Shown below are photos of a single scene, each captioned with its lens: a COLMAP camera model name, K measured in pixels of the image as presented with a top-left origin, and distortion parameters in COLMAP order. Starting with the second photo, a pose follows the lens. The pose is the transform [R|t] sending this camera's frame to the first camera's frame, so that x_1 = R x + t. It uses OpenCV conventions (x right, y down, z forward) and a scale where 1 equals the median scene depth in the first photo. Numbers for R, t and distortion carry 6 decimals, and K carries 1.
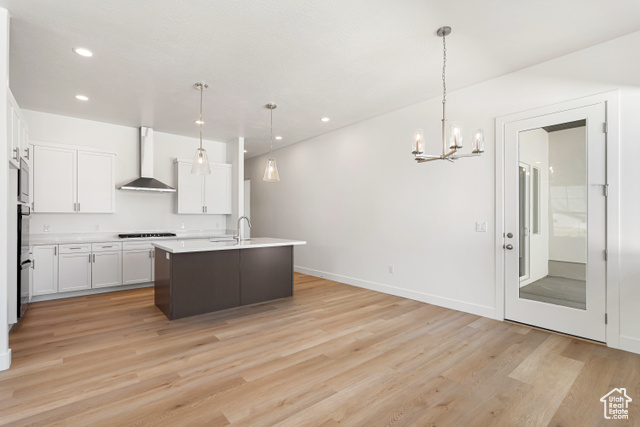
lens RADIAL K [[294.2, 0, 319.0], [0, 294.2, 216.7], [0, 0, 1]] dist [-0.005293, 0.000388]
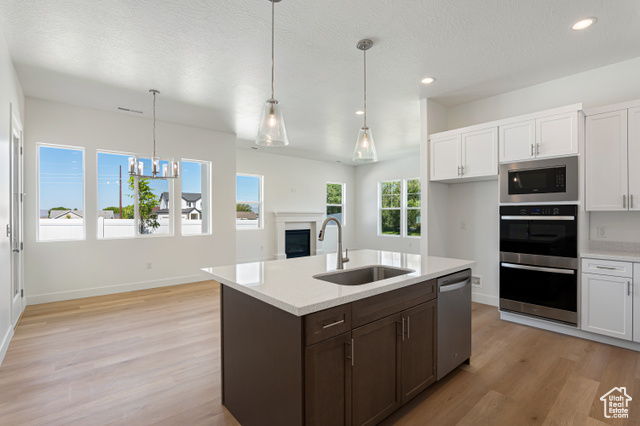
lens RADIAL K [[294.2, 0, 319.5], [0, 294.2, 213.3], [0, 0, 1]] dist [-0.005293, 0.000388]
pose [[-0.999401, 0.004358, -0.034322, -0.275047], [0.004433, 0.999988, -0.002111, -0.012415], [0.034312, -0.002262, -0.999409, 1.847379]]
